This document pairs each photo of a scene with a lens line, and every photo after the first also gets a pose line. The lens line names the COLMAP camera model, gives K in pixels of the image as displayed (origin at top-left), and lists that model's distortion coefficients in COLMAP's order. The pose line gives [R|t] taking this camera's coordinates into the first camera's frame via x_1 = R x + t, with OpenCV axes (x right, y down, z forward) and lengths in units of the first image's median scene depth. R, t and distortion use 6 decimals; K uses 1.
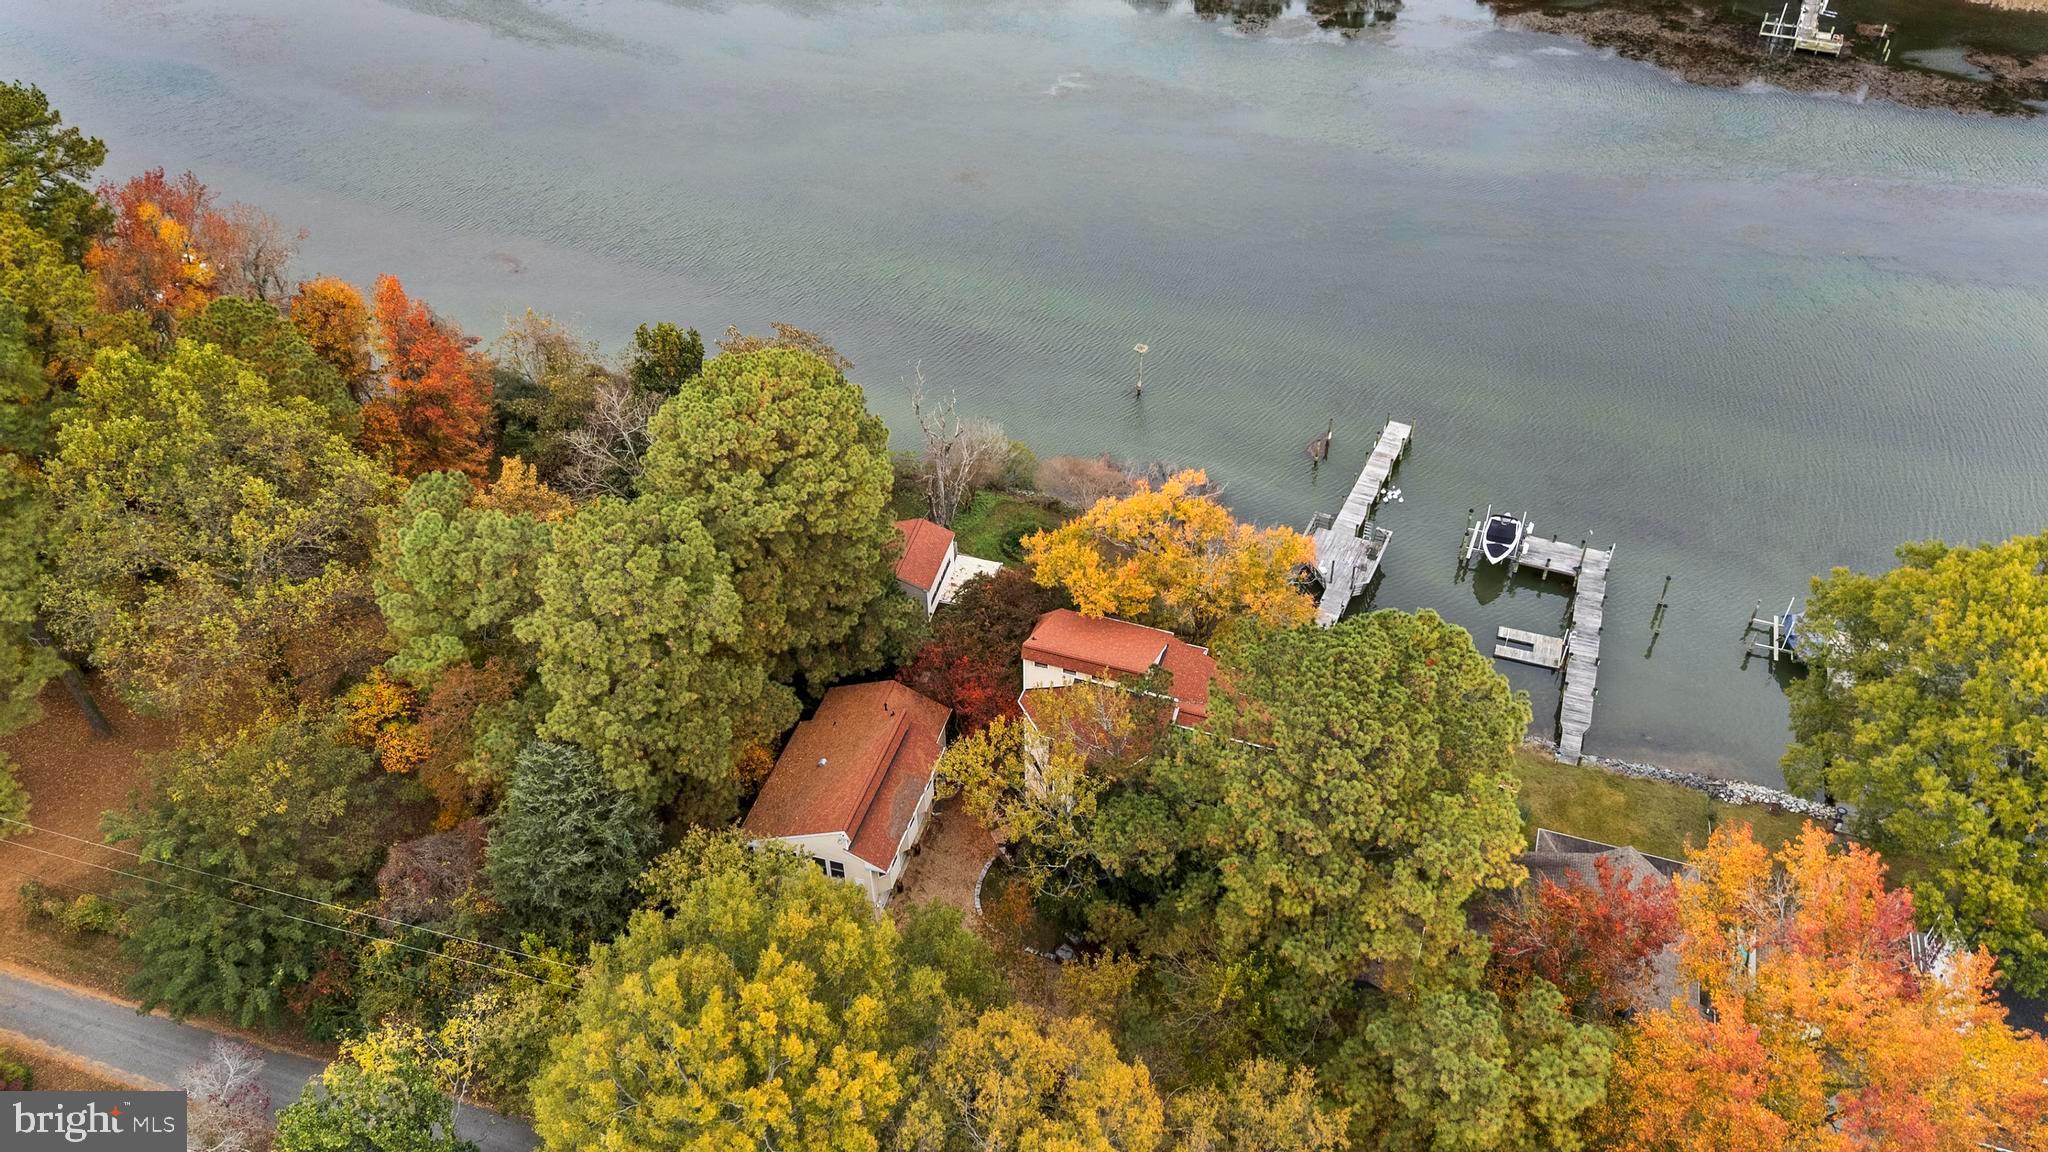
lens RADIAL K [[1499.9, 0, 1023.0], [0, 1499.9, 609.2], [0, 0, 1]] dist [0.092052, -0.114042]
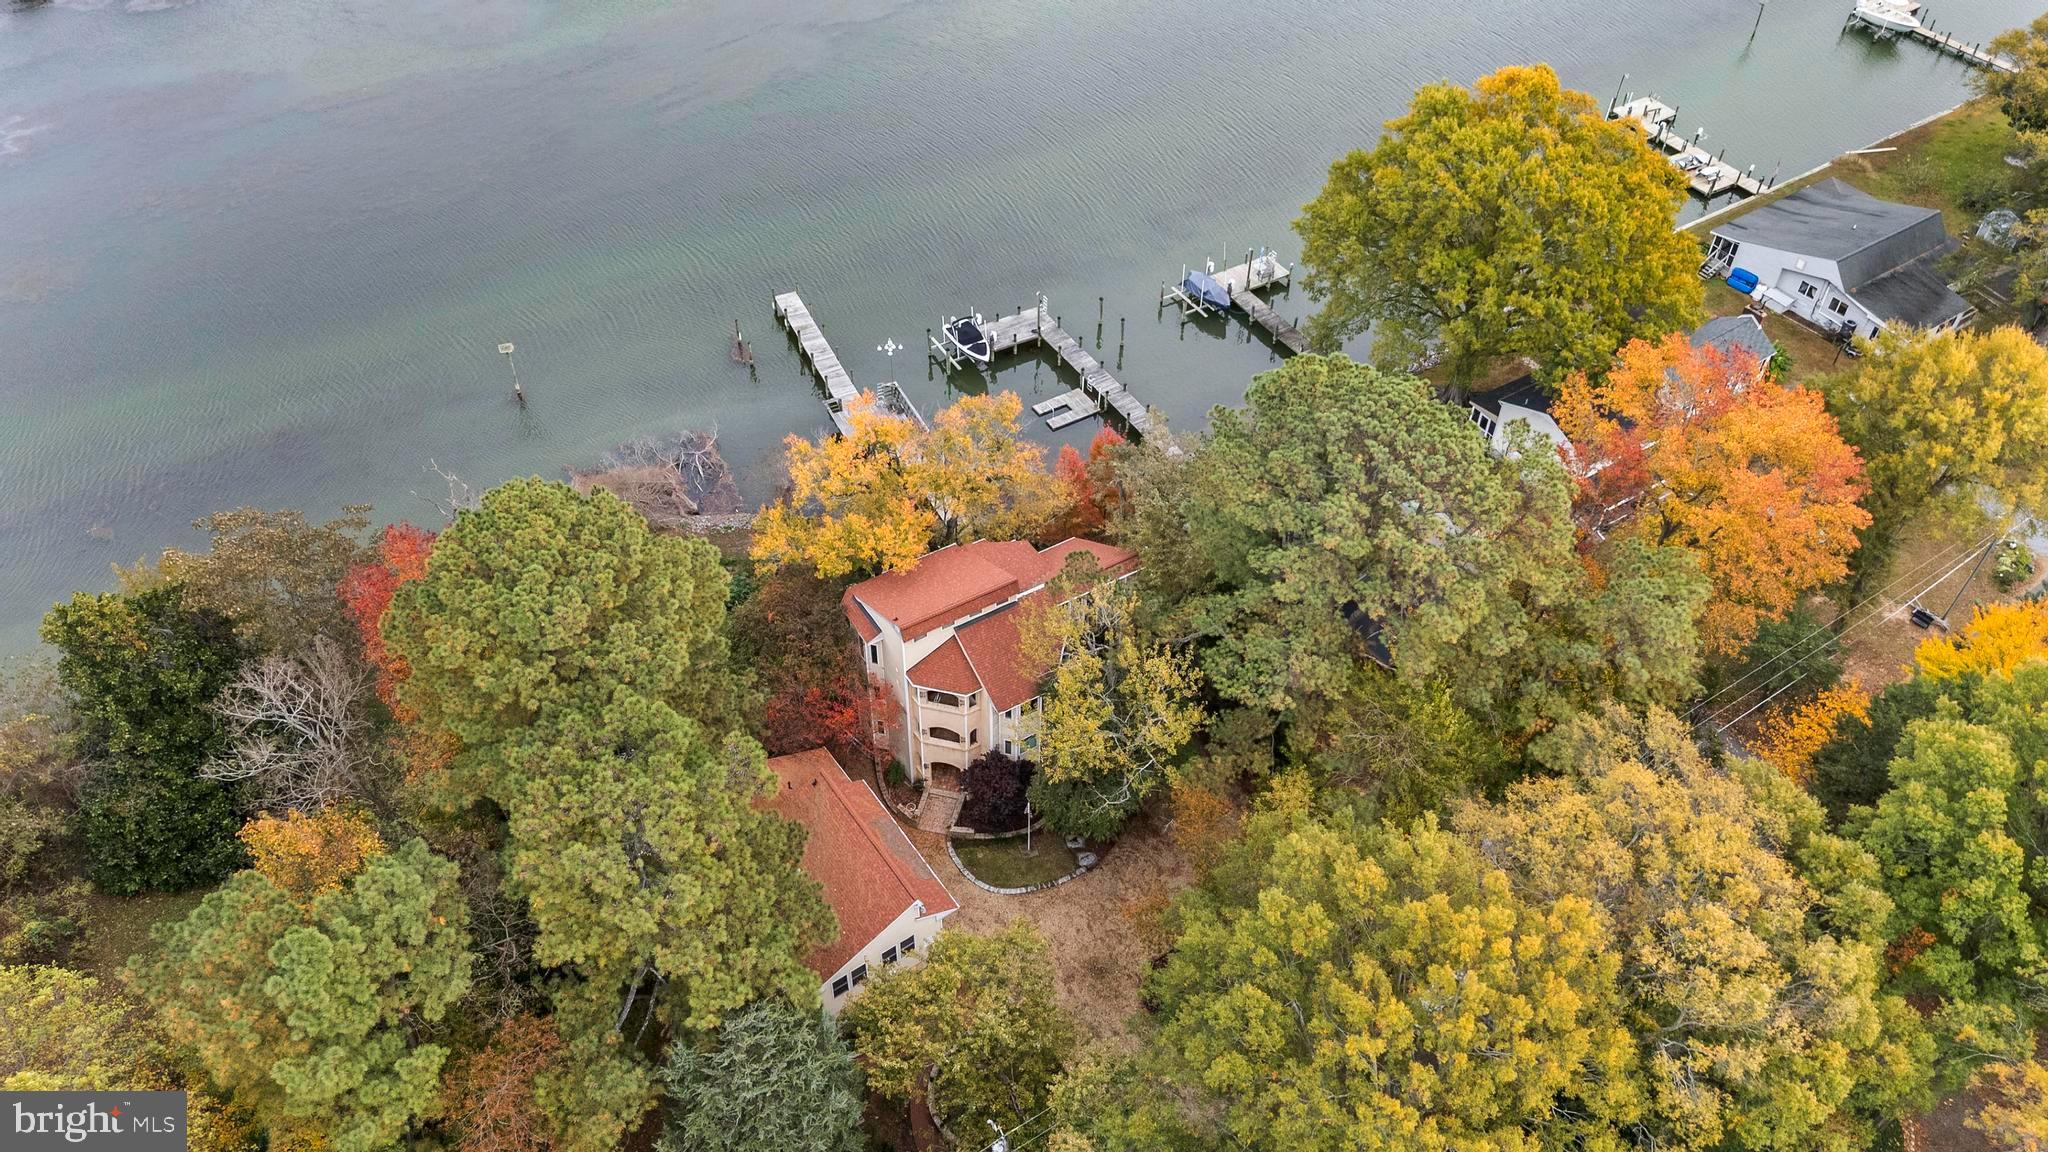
lens RADIAL K [[1499.9, 0, 1023.0], [0, 1499.9, 609.2], [0, 0, 1]] dist [0.092052, -0.114042]
pose [[0.625846, -0.552526, 0.550483, -0.469068], [0.505550, 0.824830, 0.253130, -0.187943], [-0.593916, 0.119876, 0.795546, 0.219571]]
